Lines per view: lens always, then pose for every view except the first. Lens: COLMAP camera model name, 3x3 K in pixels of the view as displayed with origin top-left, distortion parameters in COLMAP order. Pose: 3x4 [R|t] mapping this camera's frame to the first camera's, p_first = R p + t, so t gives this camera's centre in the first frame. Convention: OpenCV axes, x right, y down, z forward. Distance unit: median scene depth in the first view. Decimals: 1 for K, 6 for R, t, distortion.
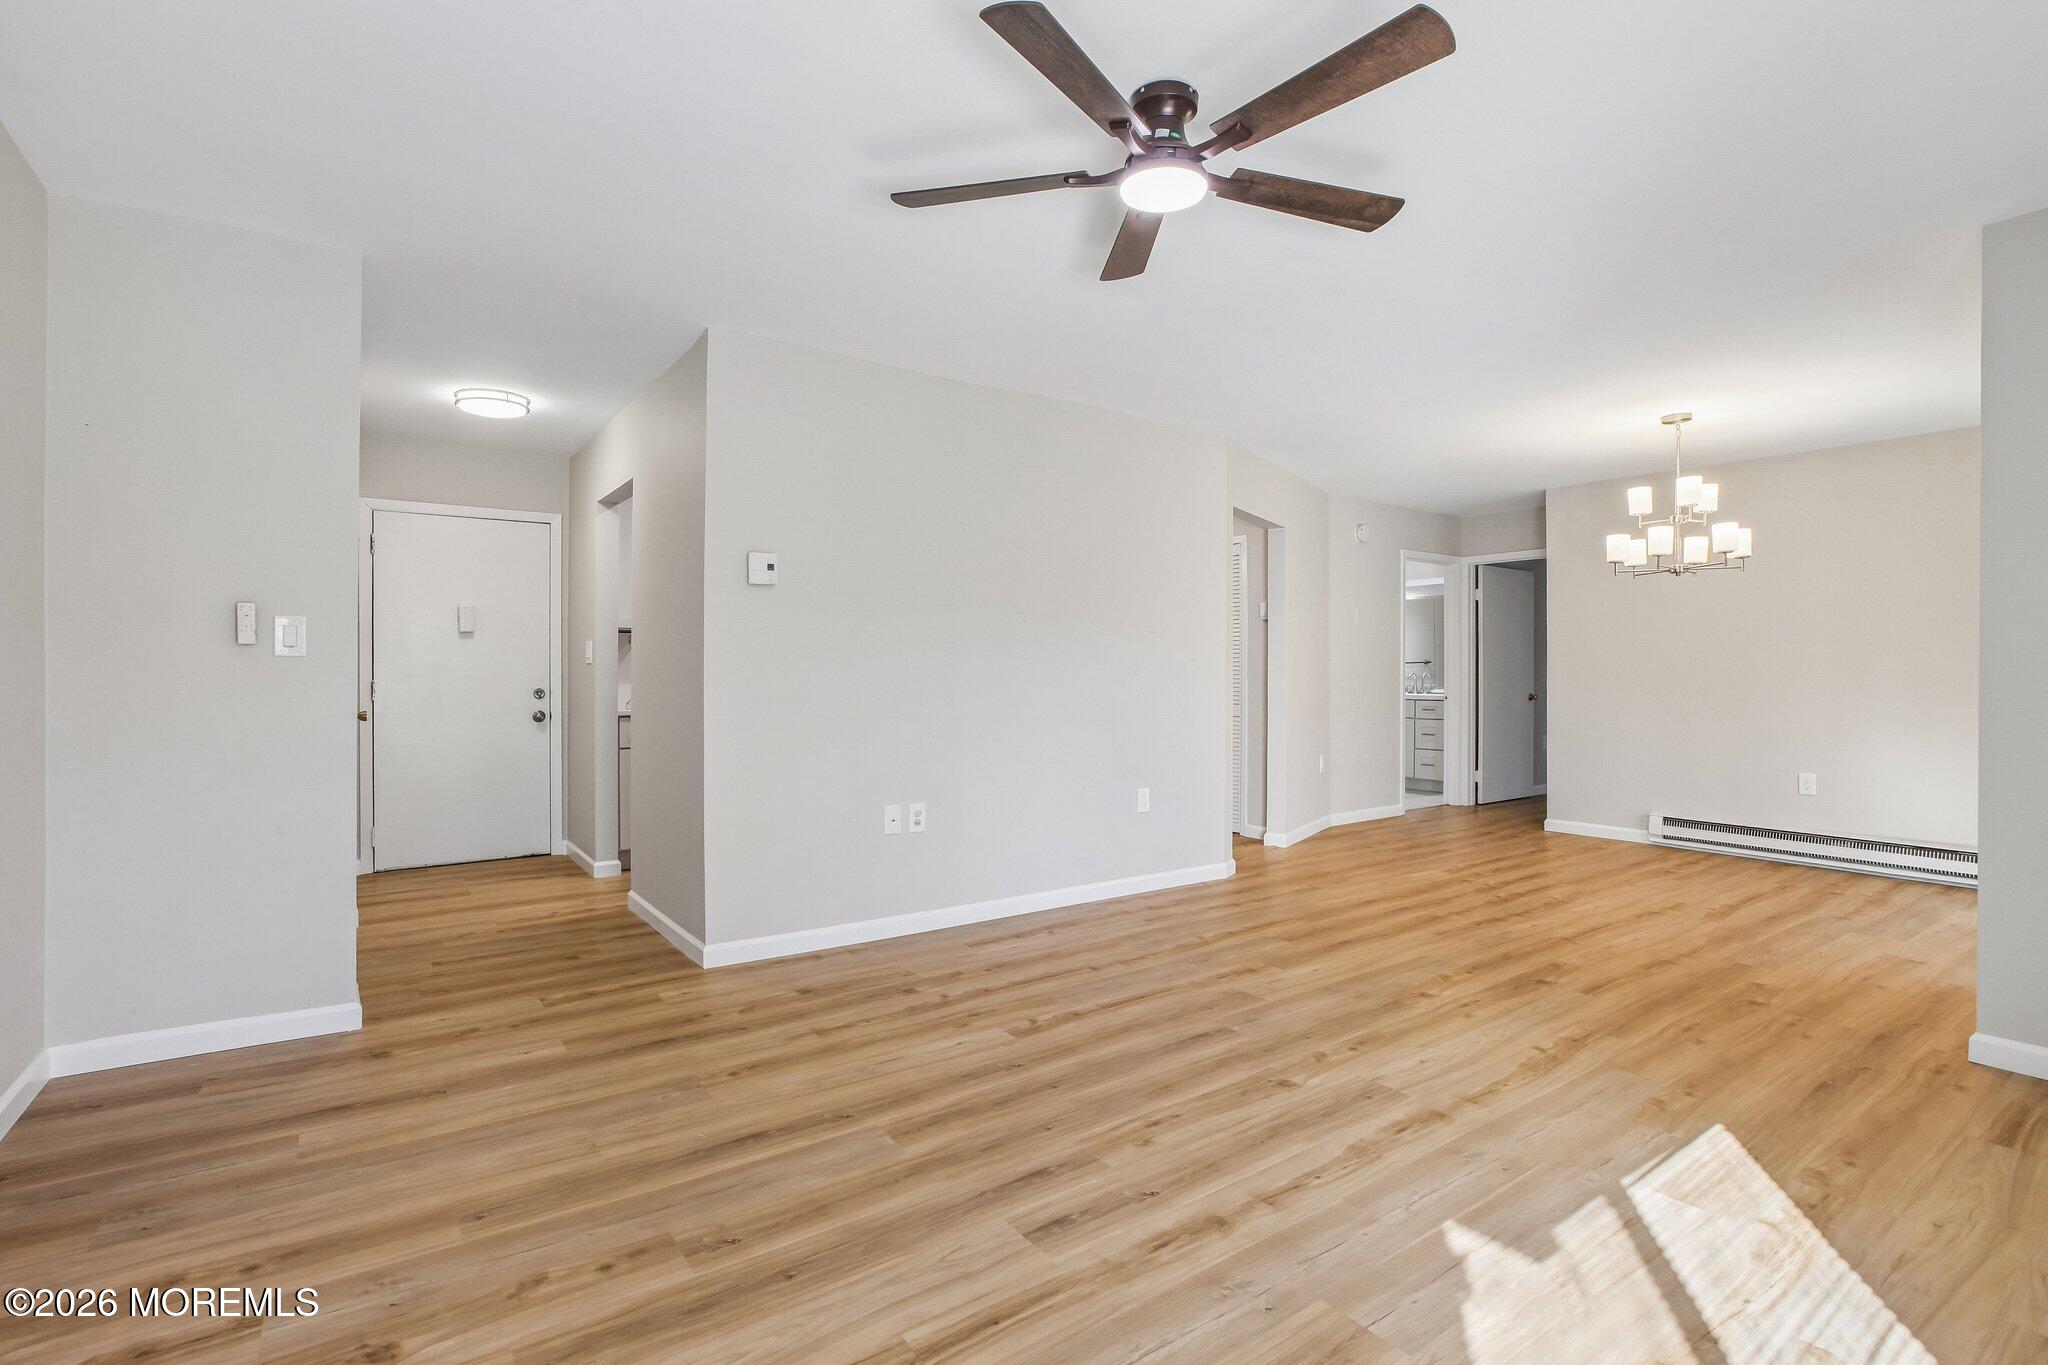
lens RADIAL K [[947.8, 0, 1008.4], [0, 947.8, 670.0], [0, 0, 1]] dist [-0.040712, 0.019191]
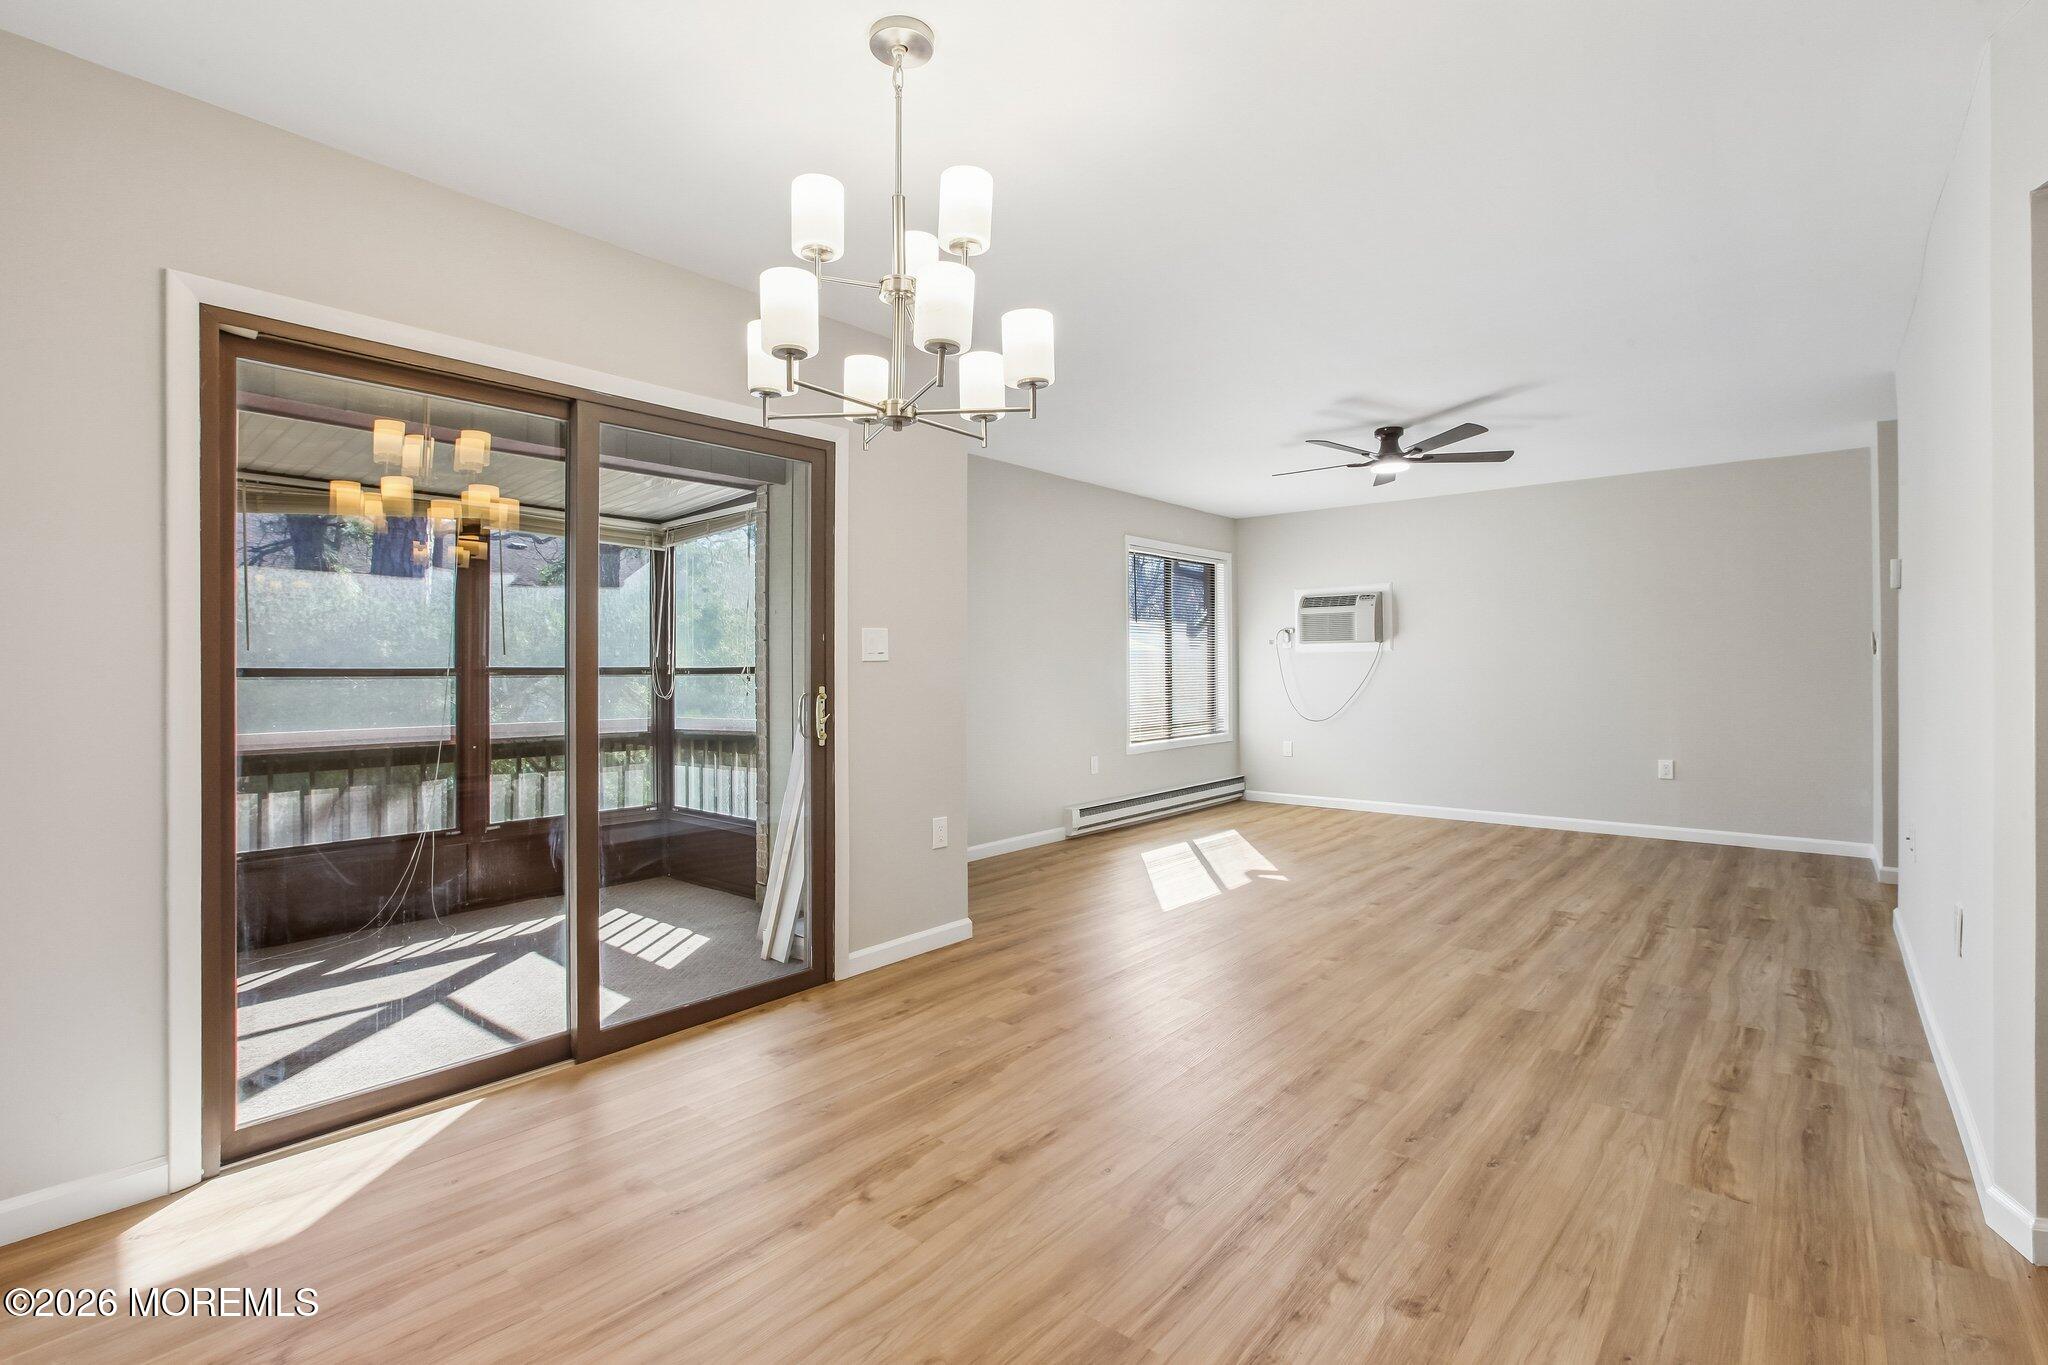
lens RADIAL K [[947.8, 0, 1008.4], [0, 947.8, 670.0], [0, 0, 1]] dist [-0.040712, 0.019191]
pose [[-0.968787, 0.001851, -0.247887, 1.245856], [0.001926, 0.999998, -0.000060, 0.003299], [0.247886, -0.000536, -0.968789, 2.261053]]
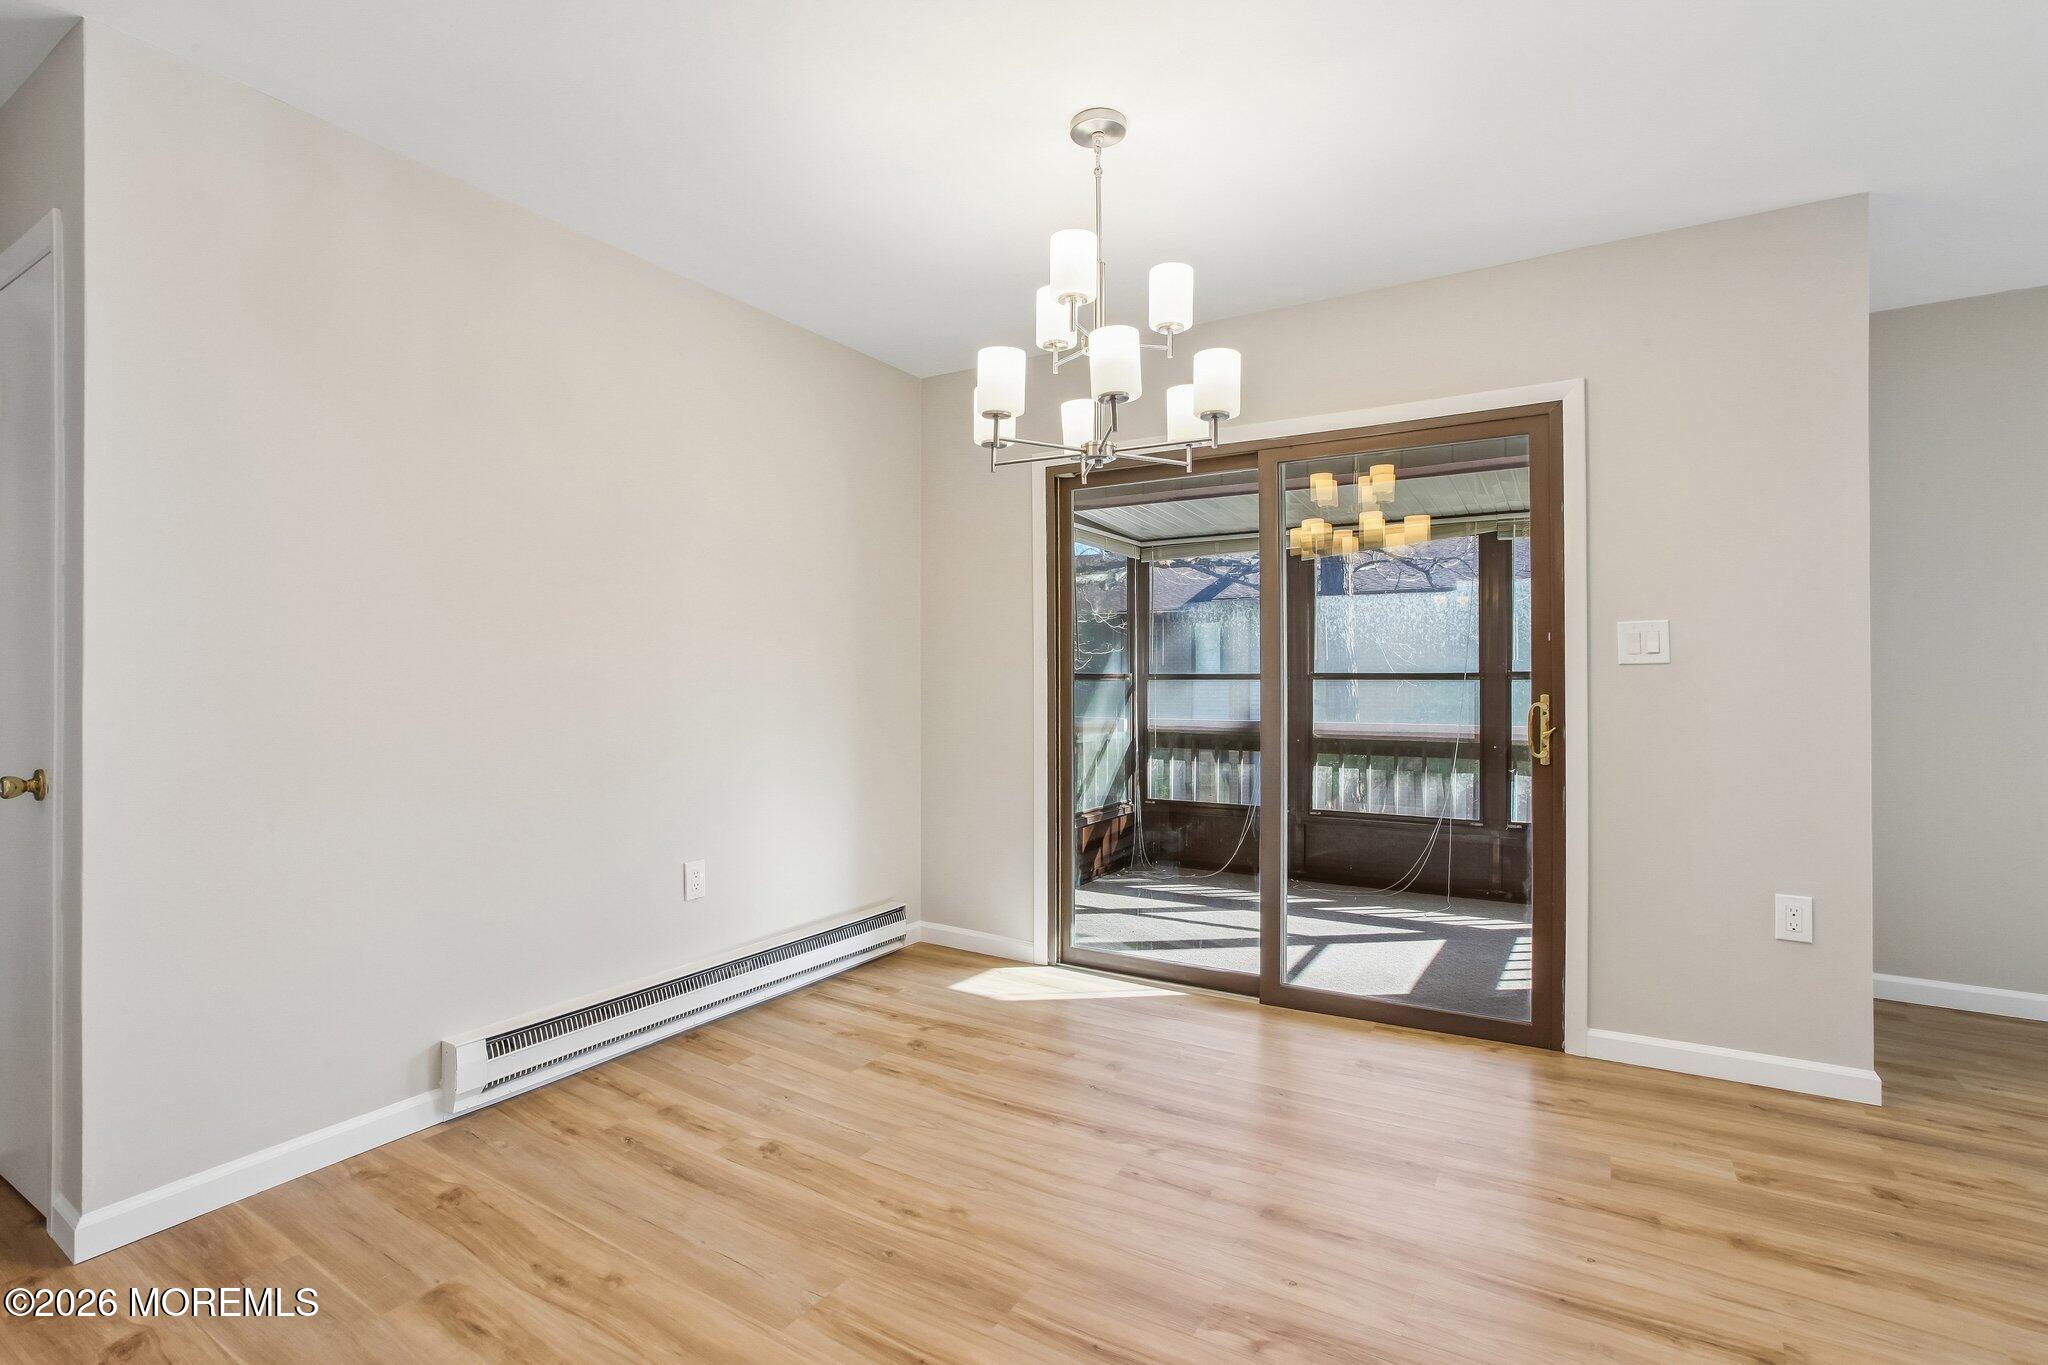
lens RADIAL K [[961.5, 0, 1009.4], [0, 961.5, 671.9], [0, 0, 1]] dist [-0.045695, 0.019768]
pose [[-0.400117, 0.001438, 0.916463, 0.499710], [-0.001288, 0.999997, -0.002131, 0.001750], [-0.916463, -0.002033, -0.400114, 1.980470]]
